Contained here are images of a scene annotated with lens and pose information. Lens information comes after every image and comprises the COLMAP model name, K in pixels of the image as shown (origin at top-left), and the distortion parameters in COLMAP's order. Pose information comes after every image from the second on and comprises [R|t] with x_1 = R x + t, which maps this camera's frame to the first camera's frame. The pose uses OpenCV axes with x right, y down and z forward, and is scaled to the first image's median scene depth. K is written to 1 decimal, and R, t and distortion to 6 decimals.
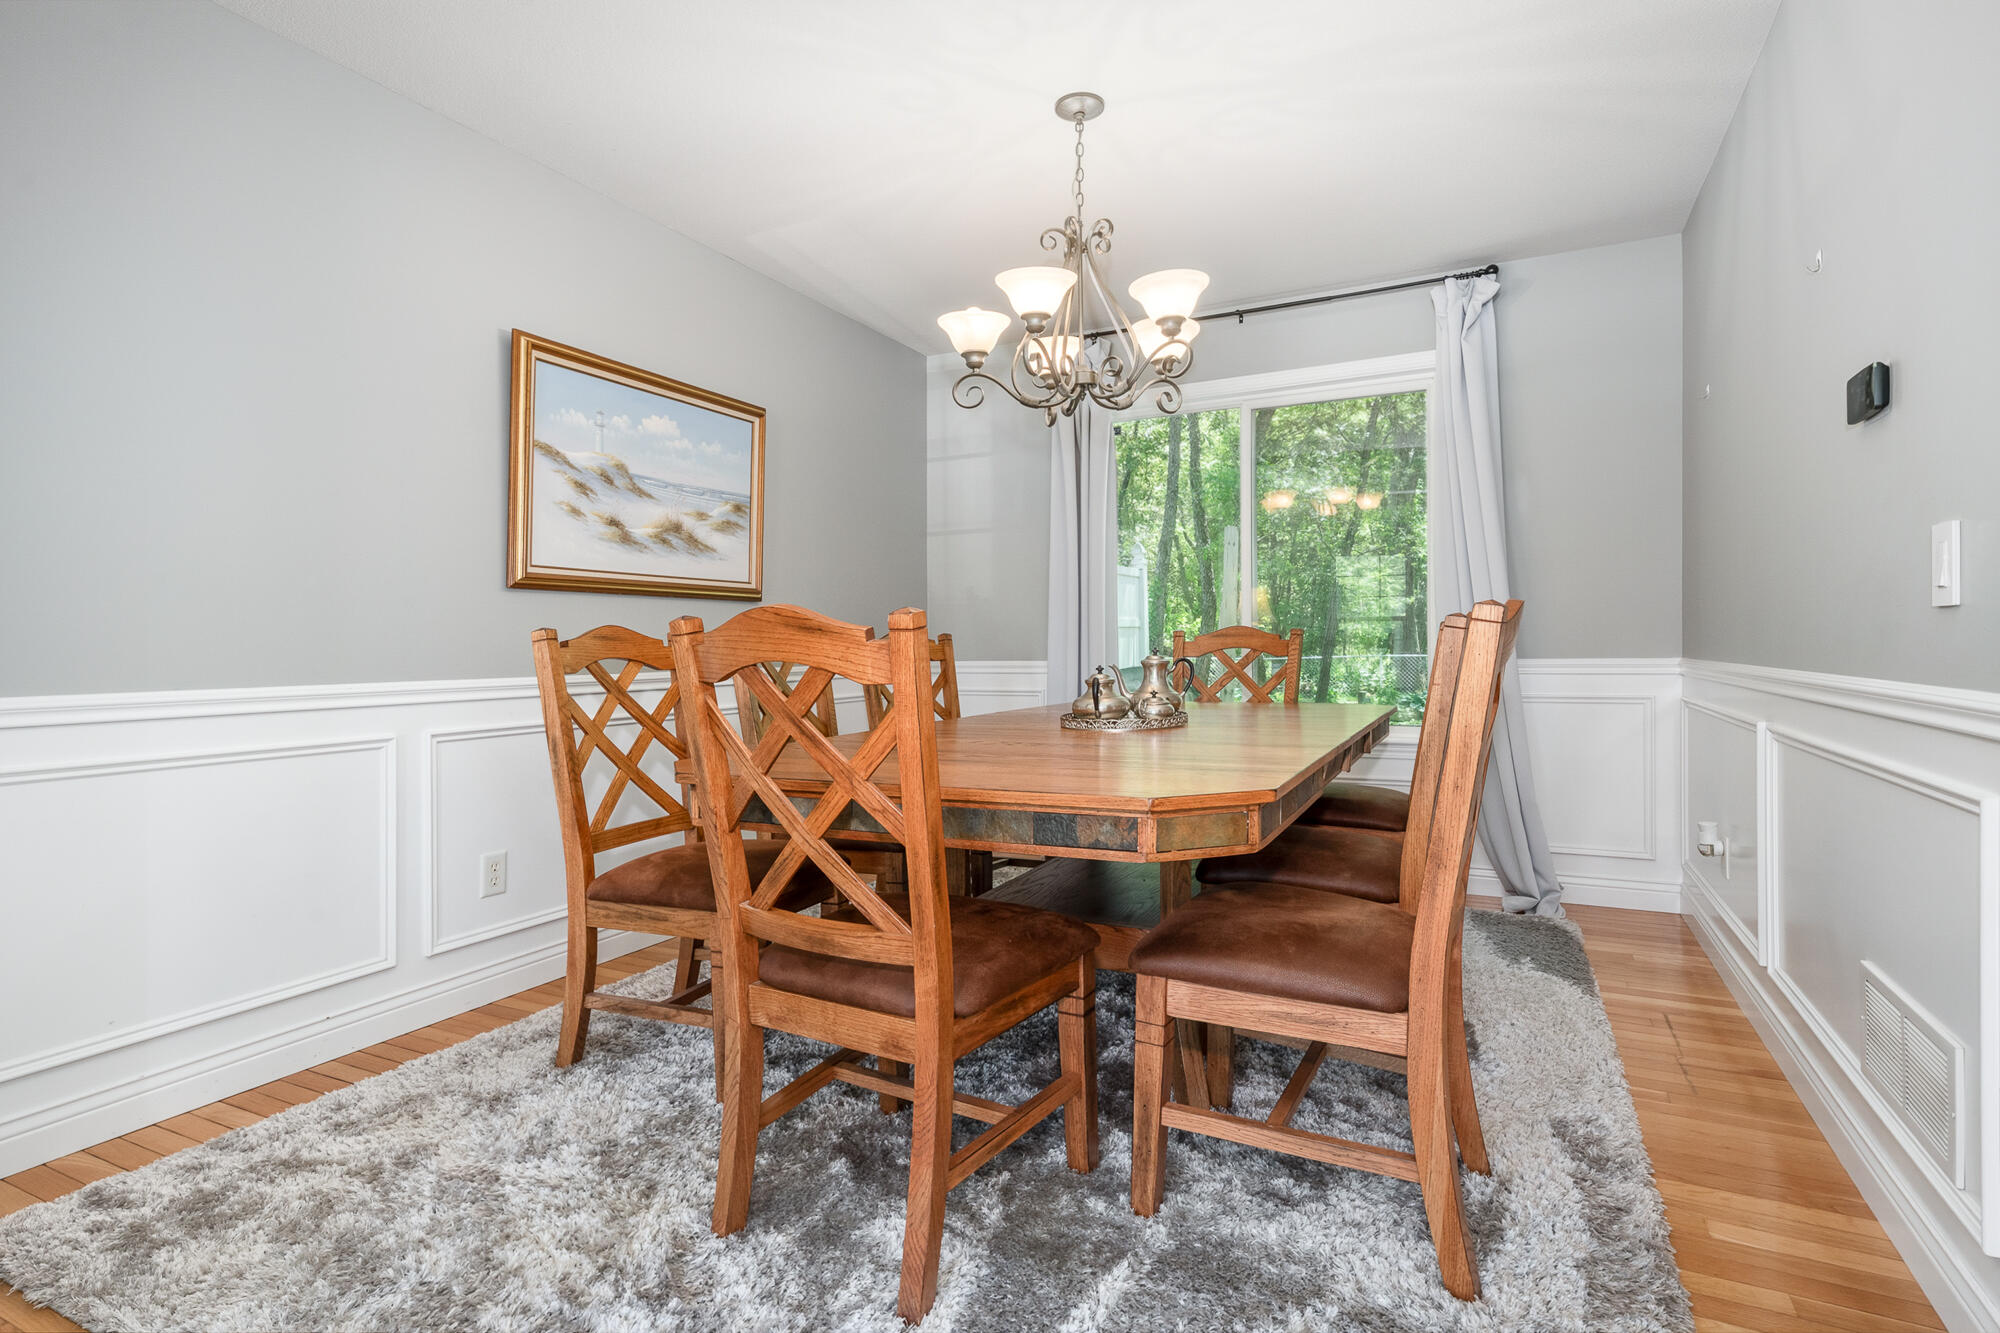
lens RADIAL K [[946.6, 0, 994.1], [0, 946.6, 648.0], [0, 0, 1]] dist [-0.001840, -0.000124]
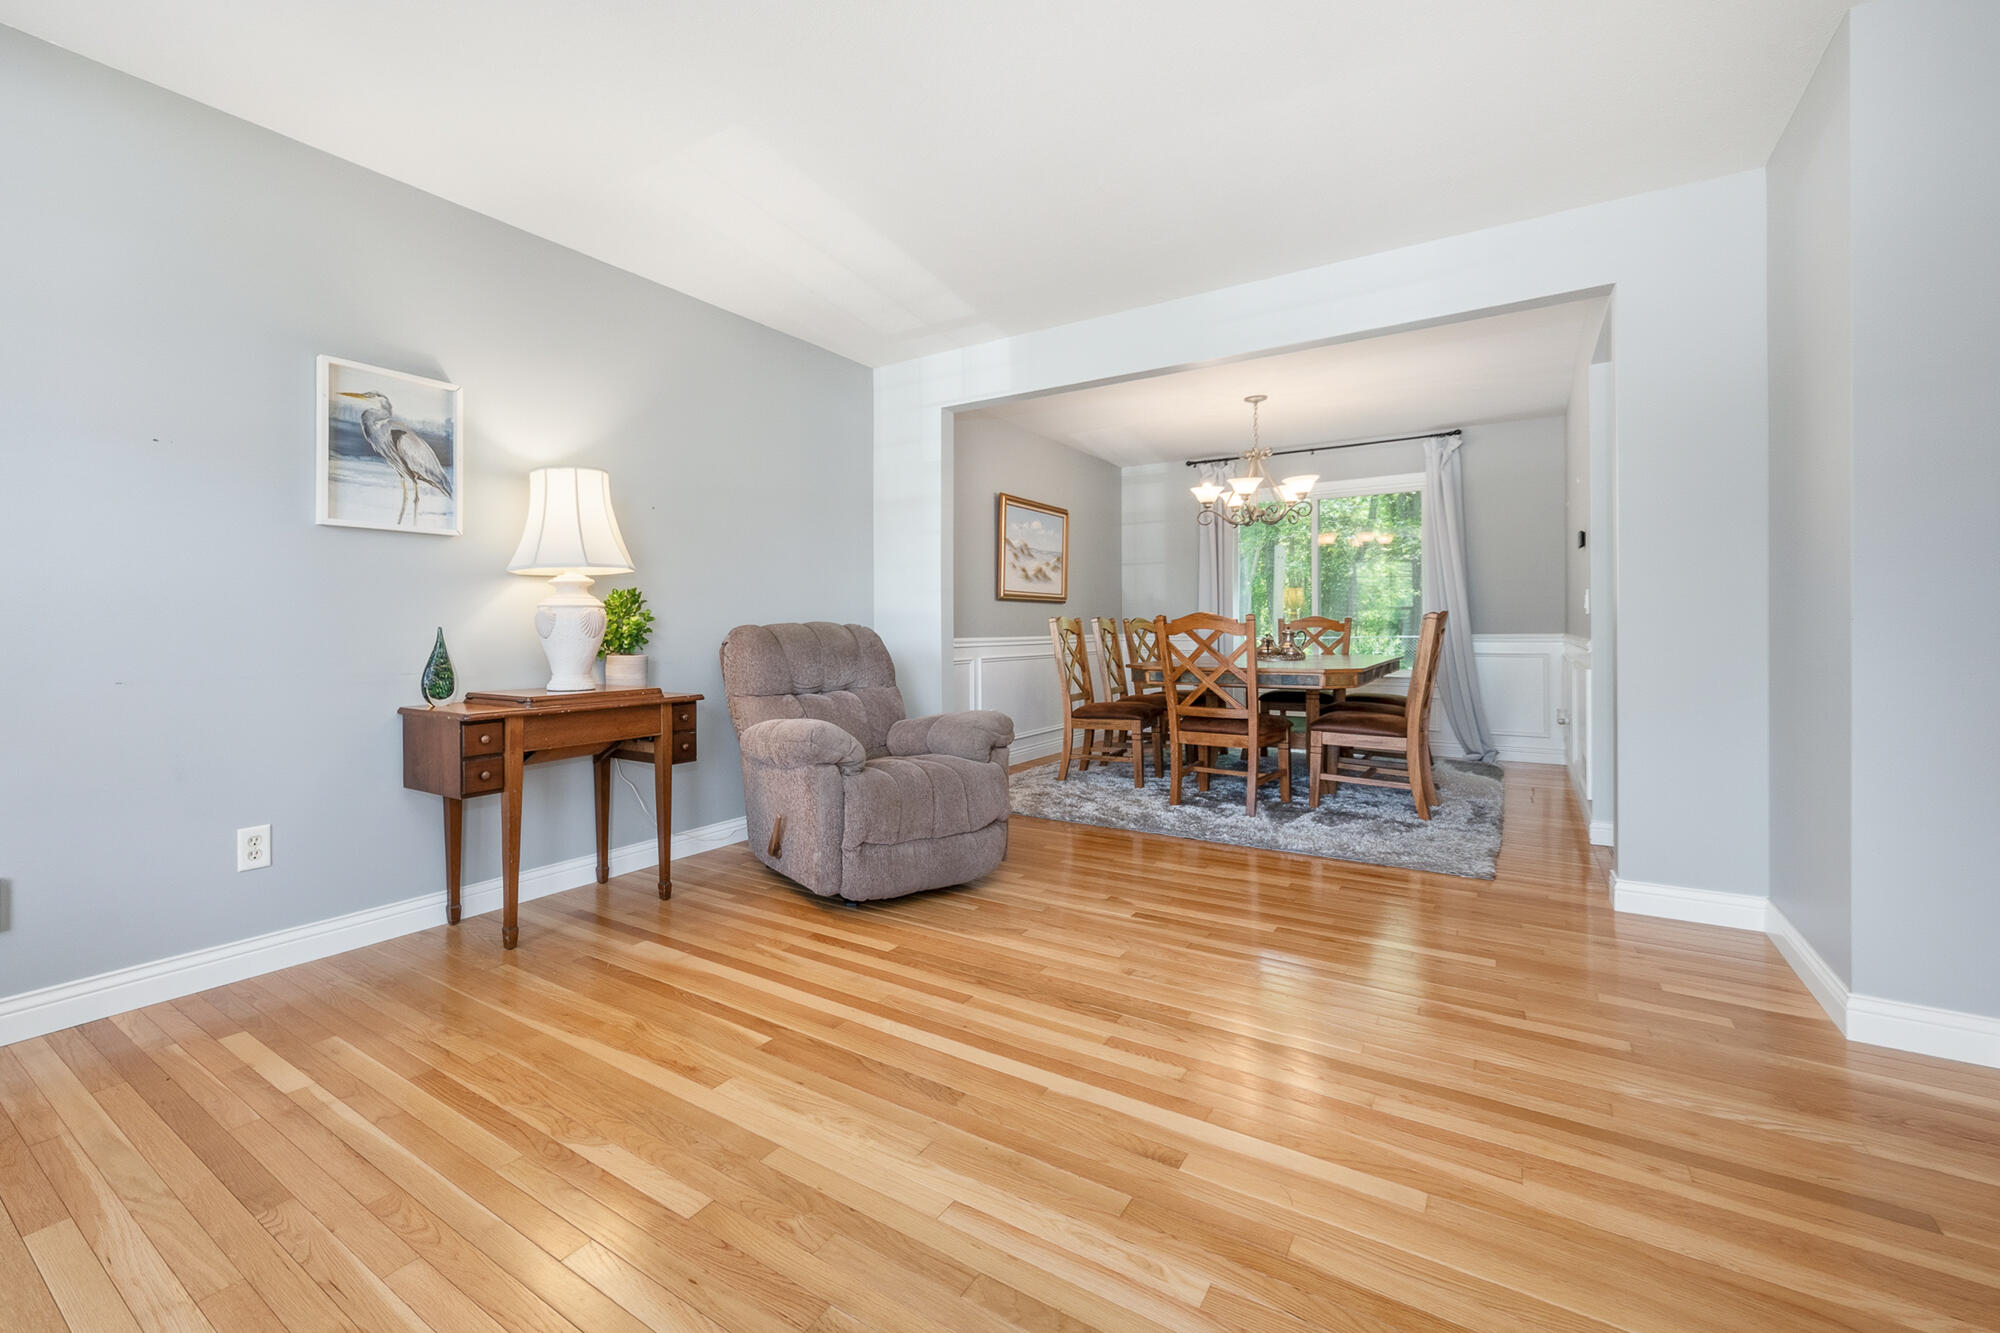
lens RADIAL K [[609.5, 0, 1004.3], [0, 609.5, 623.6], [0, 0, 1]] dist [0.000469, 0.000021]
pose [[0.984600, 0.004383, -0.174766, -0.193789], [-0.005070, 0.999981, -0.003487, 0.001233], [0.174748, 0.004319, 0.984604, -0.451308]]
